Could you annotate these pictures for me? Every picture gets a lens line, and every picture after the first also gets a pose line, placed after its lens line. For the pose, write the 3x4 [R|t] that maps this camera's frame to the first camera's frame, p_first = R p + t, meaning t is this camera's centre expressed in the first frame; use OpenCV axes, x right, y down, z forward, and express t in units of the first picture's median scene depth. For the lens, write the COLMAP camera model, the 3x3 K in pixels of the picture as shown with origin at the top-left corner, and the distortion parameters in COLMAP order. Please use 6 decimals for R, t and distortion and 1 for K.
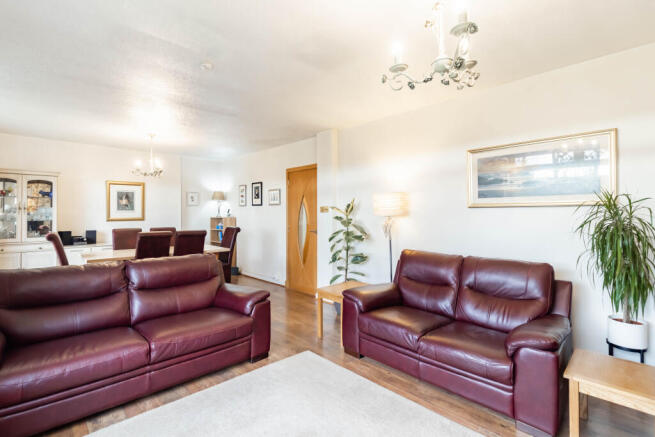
lens RADIAL K [[306.1, 0, 329.8], [0, 306.1, 213.8], [0, 0, 1]] dist [0.002475, 0.000340]
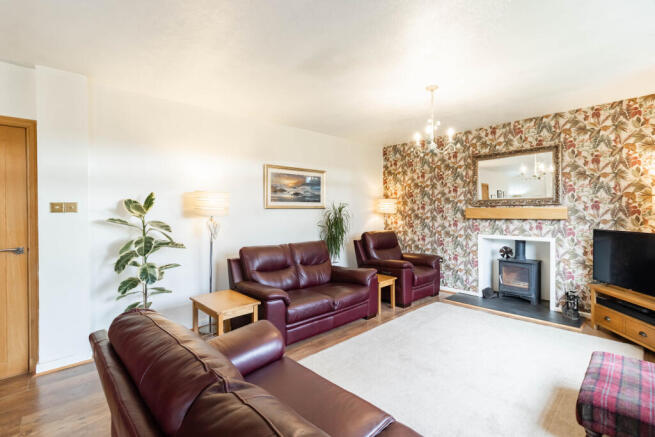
lens RADIAL K [[298.0, 0, 327.0], [0, 298.0, 212.5], [0, 0, 1]] dist [0.002135, 0.000553]
pose [[0.037343, -0.017108, 0.999156, -0.792105], [-0.008516, 0.999812, 0.017437, -0.027545], [-0.999266, -0.009160, 0.037190, 0.696393]]
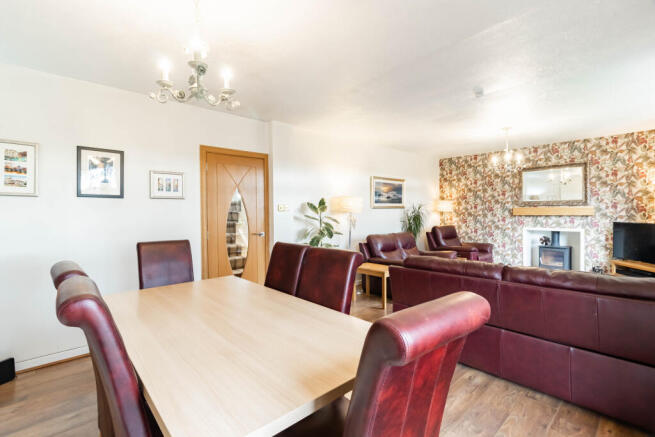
lens RADIAL K [[298.0, 0, 327.0], [0, 298.0, 212.5], [0, 0, 1]] dist [0.002135, 0.000553]
pose [[0.044539, -0.018752, 0.998832, -1.285792], [-0.006196, 0.999799, 0.019046, -0.026621], [-0.998988, -0.007037, 0.044413, 1.183069]]
